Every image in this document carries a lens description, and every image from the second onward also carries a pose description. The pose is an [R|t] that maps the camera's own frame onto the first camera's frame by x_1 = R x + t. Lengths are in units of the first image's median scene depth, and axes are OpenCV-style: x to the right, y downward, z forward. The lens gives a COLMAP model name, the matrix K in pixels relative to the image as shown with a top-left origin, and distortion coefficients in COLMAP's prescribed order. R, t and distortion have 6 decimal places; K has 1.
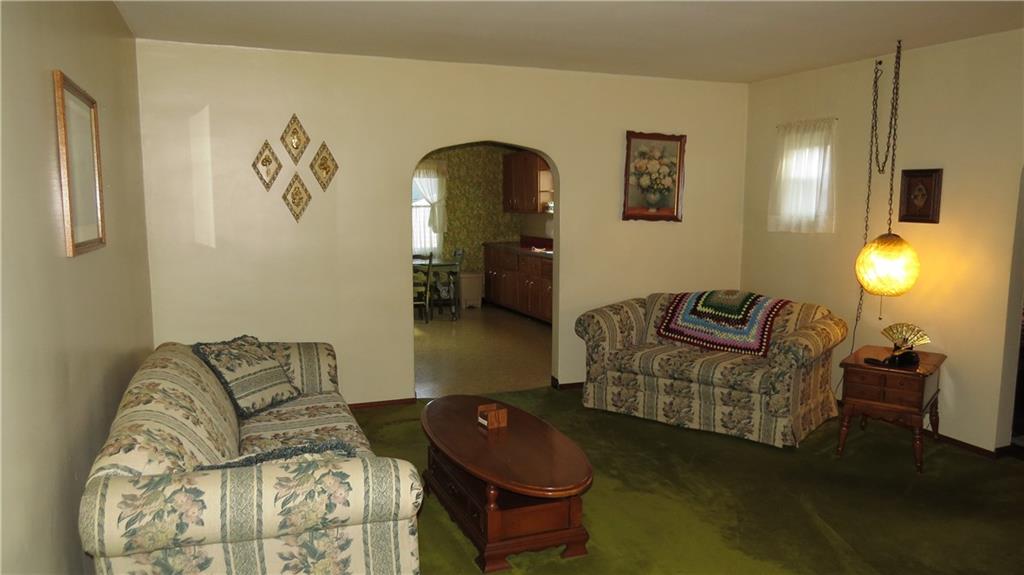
lens RADIAL K [[742.6, 0, 509.6], [0, 742.6, 288.8], [0, 0, 1]] dist [-0.008921, -0.010953]
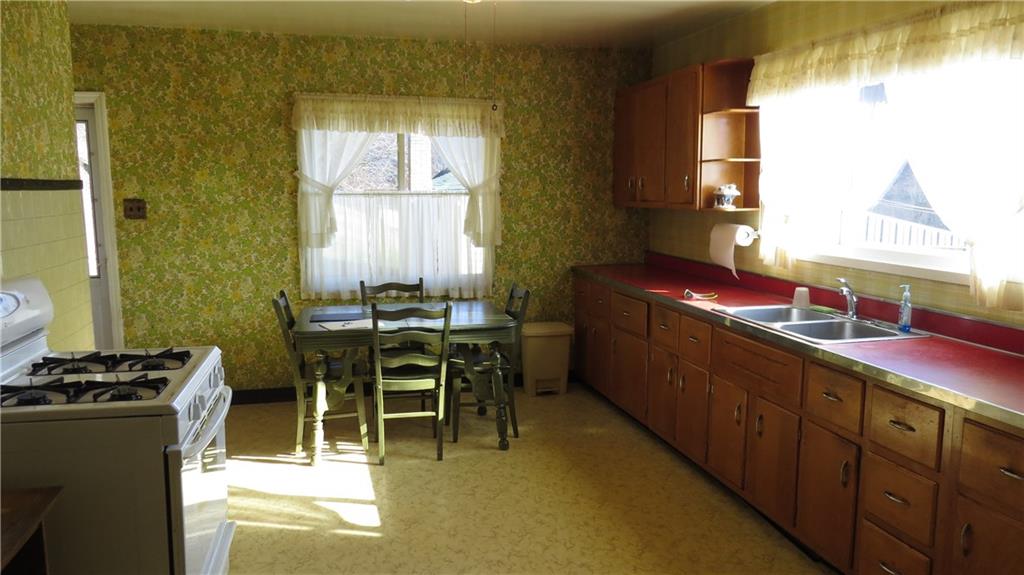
lens RADIAL K [[742.6, 0, 507.2], [0, 742.6, 289.5], [0, 0, 1]] dist [-0.008921, -0.010953]
pose [[0.990824, 0.020780, -0.133553, -0.012024], [-0.017918, 0.999584, 0.022597, -0.057688], [0.133967, -0.019997, 0.990784, 0.500695]]
